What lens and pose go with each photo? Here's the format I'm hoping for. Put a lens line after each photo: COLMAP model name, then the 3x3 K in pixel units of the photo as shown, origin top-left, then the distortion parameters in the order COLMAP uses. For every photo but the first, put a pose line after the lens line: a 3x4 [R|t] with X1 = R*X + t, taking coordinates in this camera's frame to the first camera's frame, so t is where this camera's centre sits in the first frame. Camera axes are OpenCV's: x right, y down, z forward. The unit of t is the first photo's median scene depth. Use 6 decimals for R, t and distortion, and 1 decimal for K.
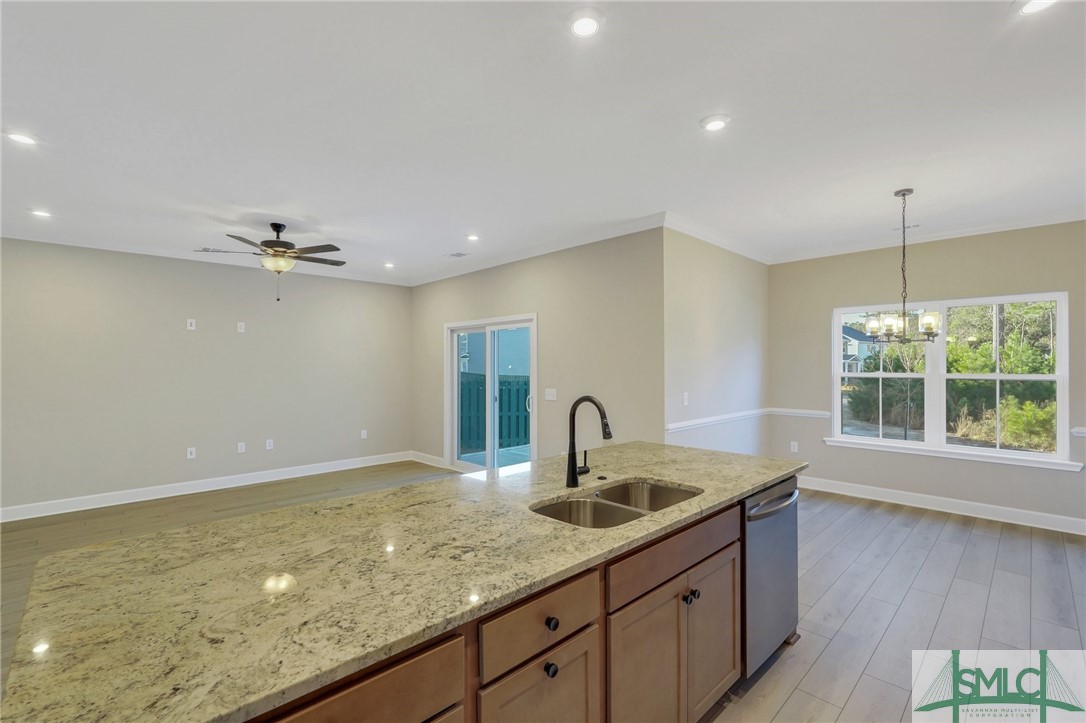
lens RADIAL K [[483.0, 0, 541.5], [0, 483.0, 366.5], [0, 0, 1]] dist [-0.001454, 0.001866]
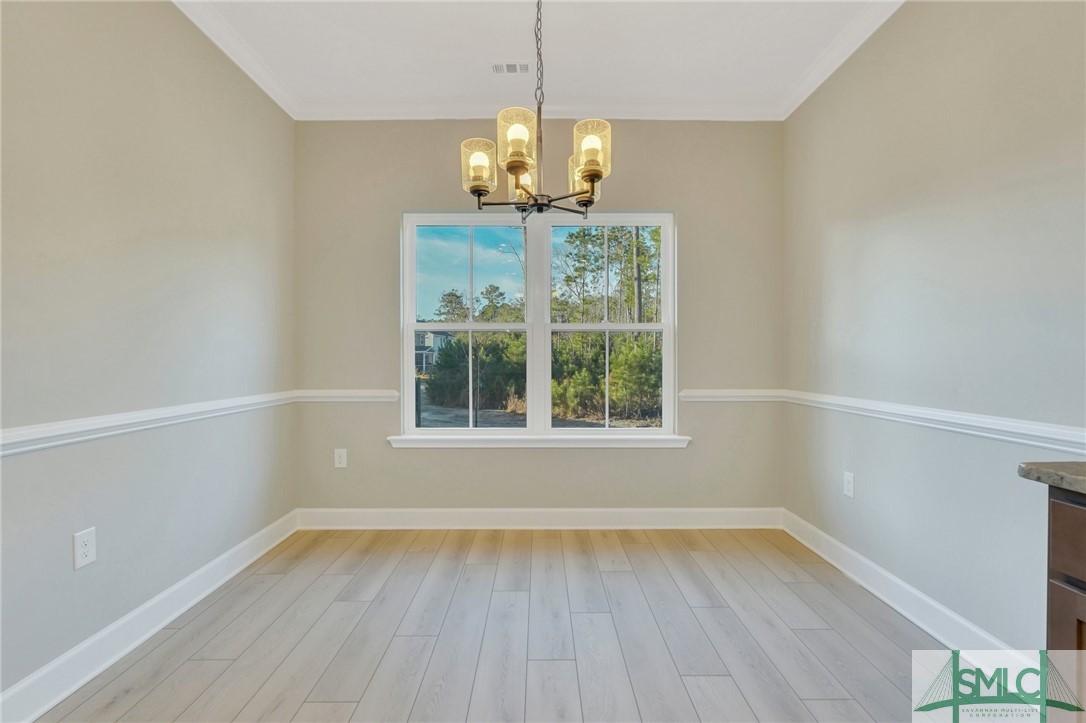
lens RADIAL K [[483.0, 0, 544.4], [0, 483.0, 360.7], [0, 0, 1]] dist [-0.001454, 0.001866]
pose [[0.691646, -0.004571, 0.722222, 0.330383], [0.002754, 0.999989, 0.003692, 0.061970], [-0.722231, -0.000564, 0.691652, 0.520633]]
